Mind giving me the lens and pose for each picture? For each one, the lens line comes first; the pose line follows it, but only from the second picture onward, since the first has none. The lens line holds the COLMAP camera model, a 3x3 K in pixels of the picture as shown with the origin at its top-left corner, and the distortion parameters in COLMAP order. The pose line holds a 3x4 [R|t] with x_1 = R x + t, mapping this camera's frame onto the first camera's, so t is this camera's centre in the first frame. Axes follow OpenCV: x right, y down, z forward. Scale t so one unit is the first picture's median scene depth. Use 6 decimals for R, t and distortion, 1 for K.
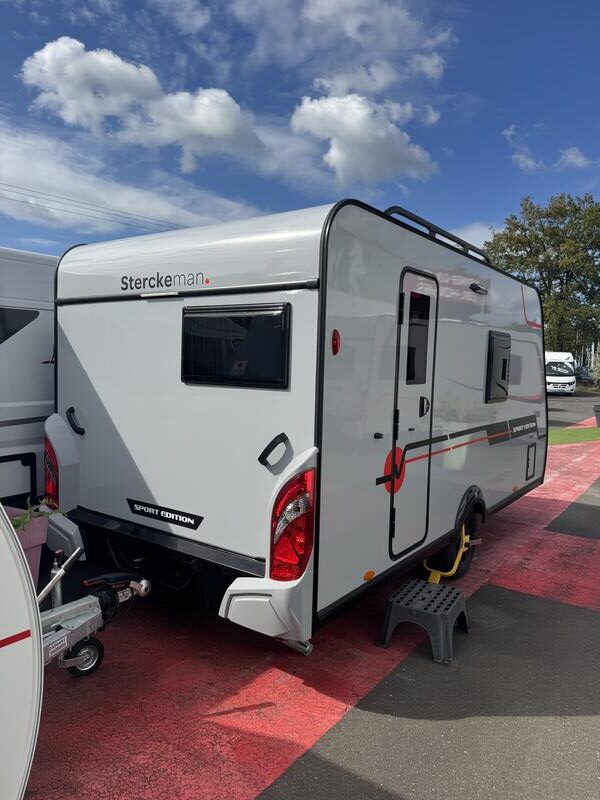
lens RADIAL K [[567.3, 0, 300.4], [0, 567.3, 400.9], [0, 0, 1]] dist [0.001147, 0.000353]
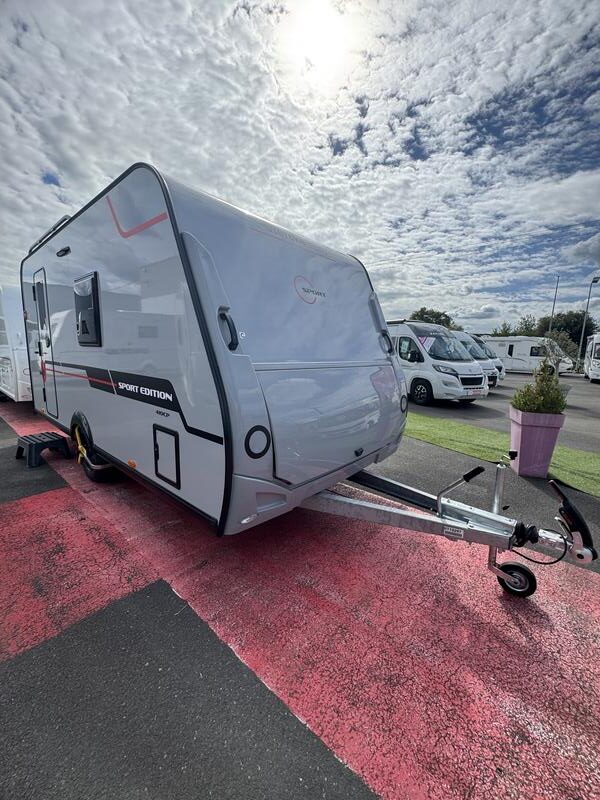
lens RADIAL K [[319.3, 0, 300.9], [0, 319.3, 397.8], [0, 0, 1]] dist [-0.003346, 0.000382]
pose [[-0.085083, 0.124895, -0.988515, 0.868769], [-0.093594, 0.986724, 0.132724, -0.018747], [0.991968, 0.103812, -0.072264, 1.388107]]
